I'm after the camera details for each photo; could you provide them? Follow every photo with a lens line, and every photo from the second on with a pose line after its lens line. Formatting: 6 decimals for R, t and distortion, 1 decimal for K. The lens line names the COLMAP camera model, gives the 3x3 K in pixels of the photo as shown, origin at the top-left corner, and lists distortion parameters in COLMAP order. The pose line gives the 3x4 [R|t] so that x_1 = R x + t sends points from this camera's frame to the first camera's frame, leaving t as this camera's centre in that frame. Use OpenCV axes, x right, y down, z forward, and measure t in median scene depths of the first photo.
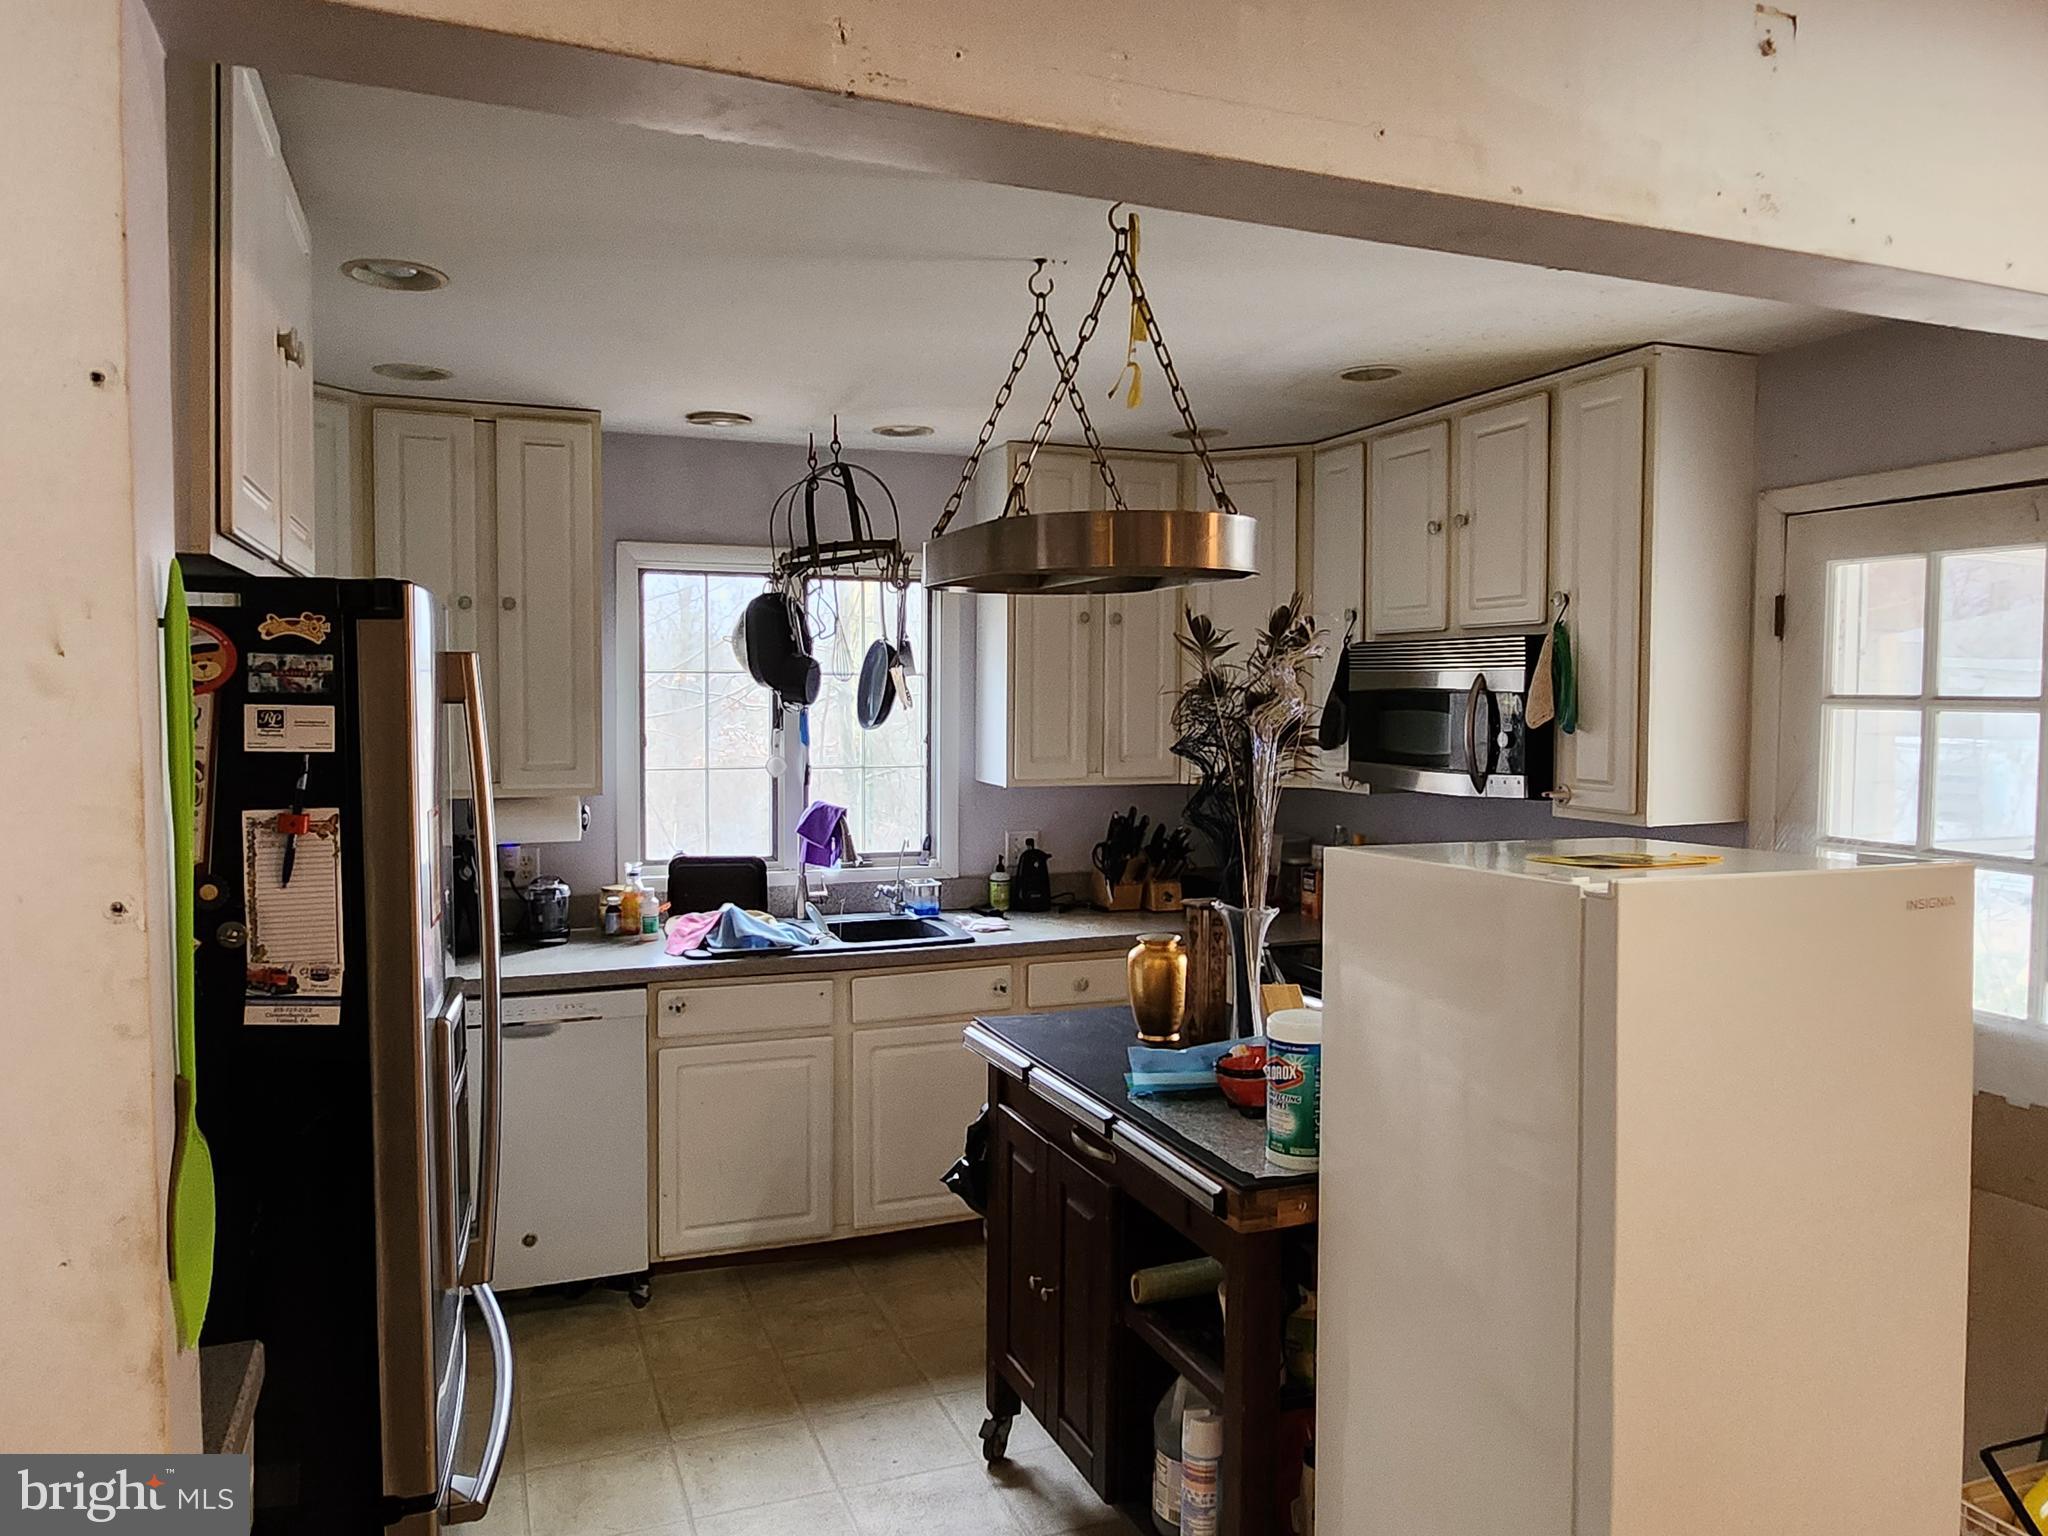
lens RADIAL K [[1432.1, 0, 1024.0], [0, 1432.1, 768.0], [0, 0, 1]] dist [-0.003699, -0.000594]
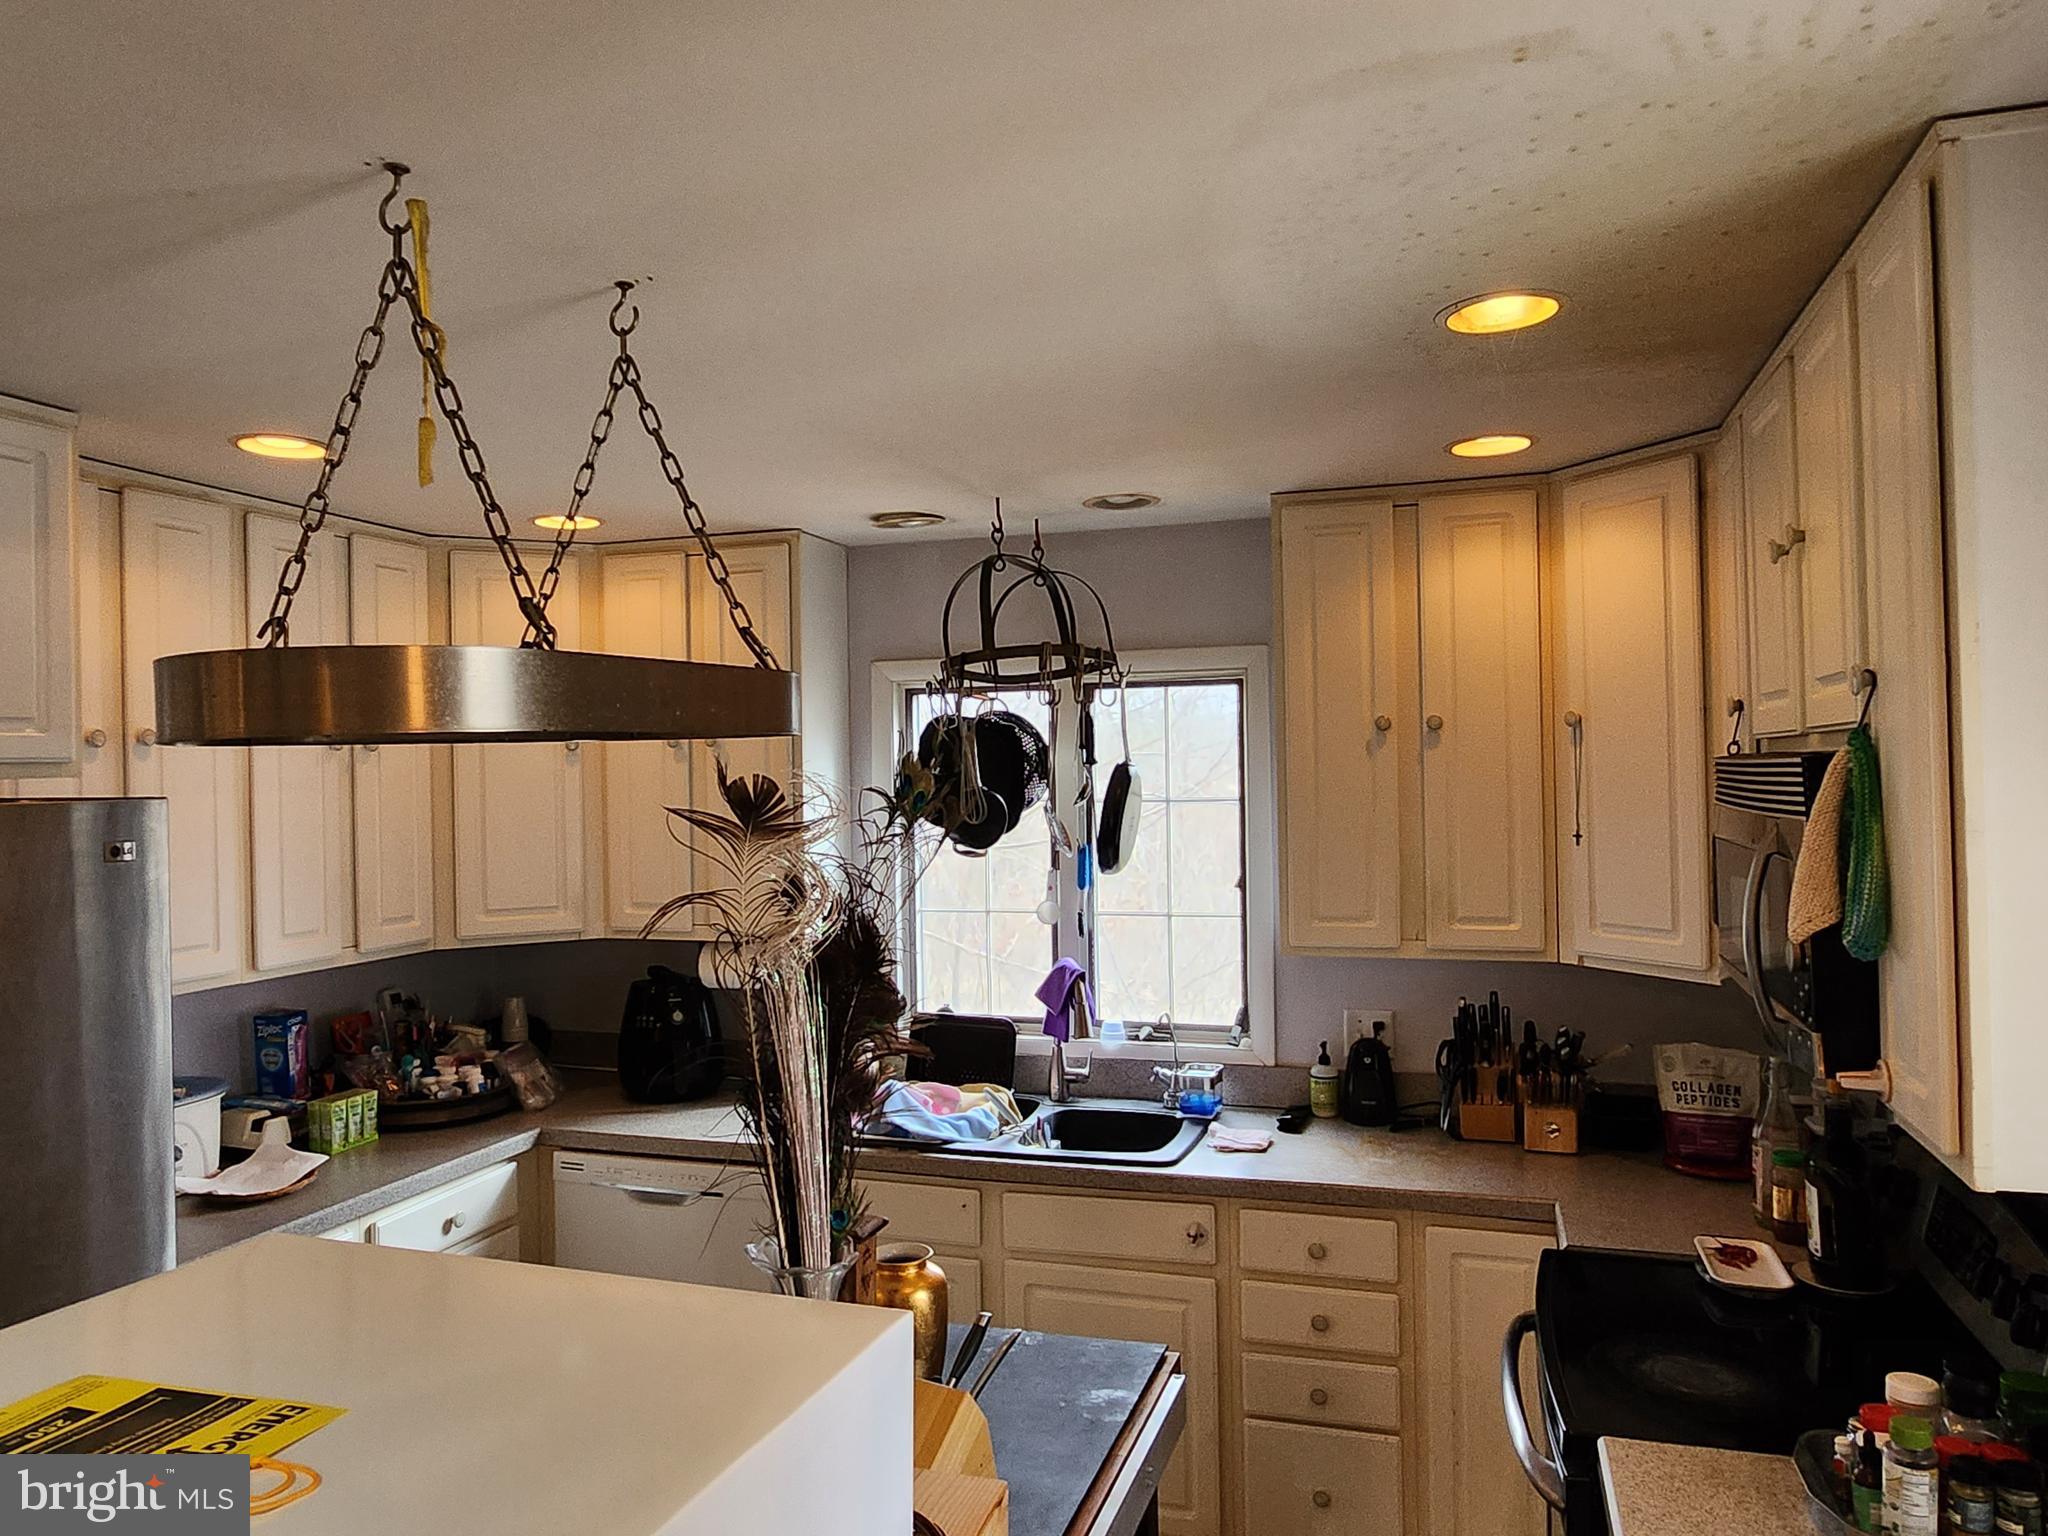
lens RADIAL K [[1432.1, 0, 1024.0], [0, 1432.1, 768.0], [0, 0, 1]] dist [-0.003699, -0.000594]
pose [[0.774032, -0.018528, -0.632876, 0.377542], [-0.013797, 0.998841, -0.046116, -0.050453], [0.632996, 0.044427, 0.772879, 0.357316]]
